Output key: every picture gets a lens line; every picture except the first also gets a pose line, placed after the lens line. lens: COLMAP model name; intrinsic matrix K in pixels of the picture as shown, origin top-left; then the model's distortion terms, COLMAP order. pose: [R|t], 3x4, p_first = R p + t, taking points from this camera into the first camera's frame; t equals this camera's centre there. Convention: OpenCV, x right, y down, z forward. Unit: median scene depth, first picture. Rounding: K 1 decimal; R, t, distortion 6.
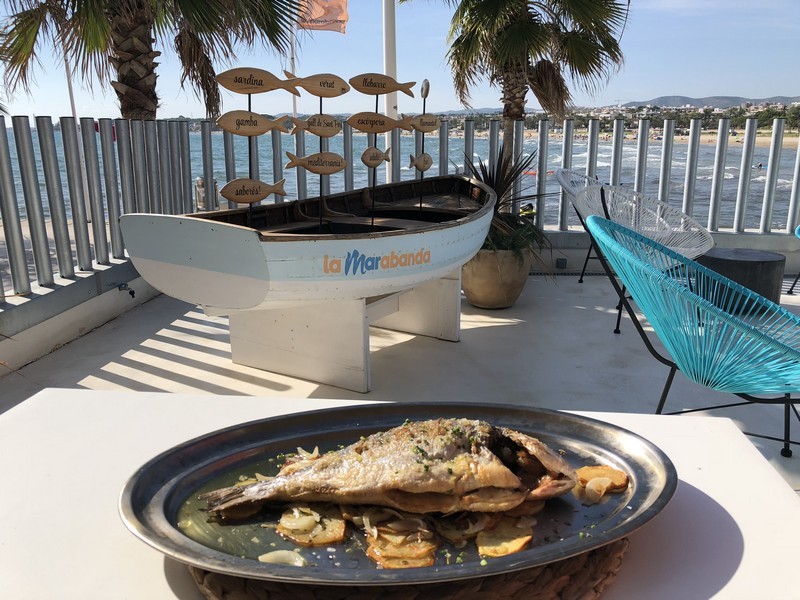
lens RADIAL K [[665.6, 0, 394.8], [0, 665.6, 307.4], [0, 0, 1]] dist [0.024622, -0.029333]
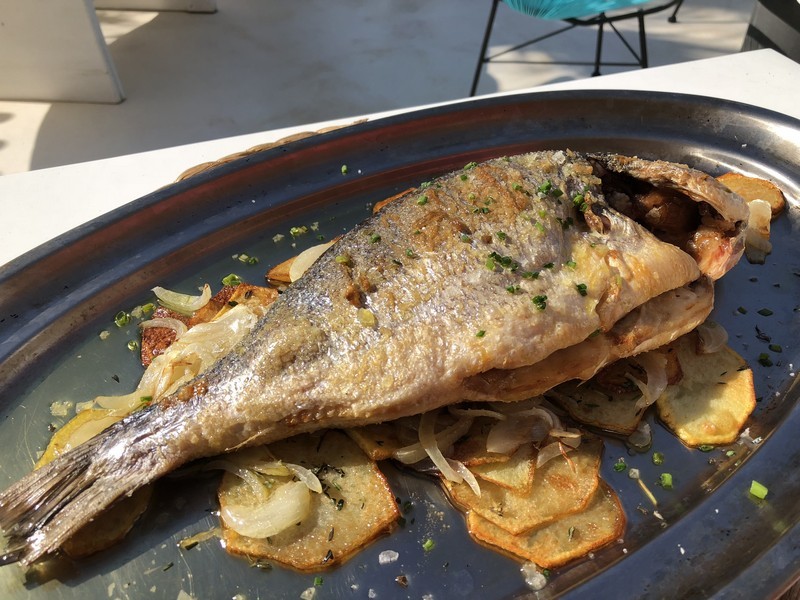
lens RADIAL K [[665.6, 0, 407.8], [0, 665.6, 298.0], [0, 0, 1]] dist [0.024622, -0.029333]
pose [[0.911653, -0.290942, 0.290244, -0.118079], [0.129052, 0.873205, 0.469956, 0.023673], [-0.390173, -0.390980, 0.833606, 0.535579]]
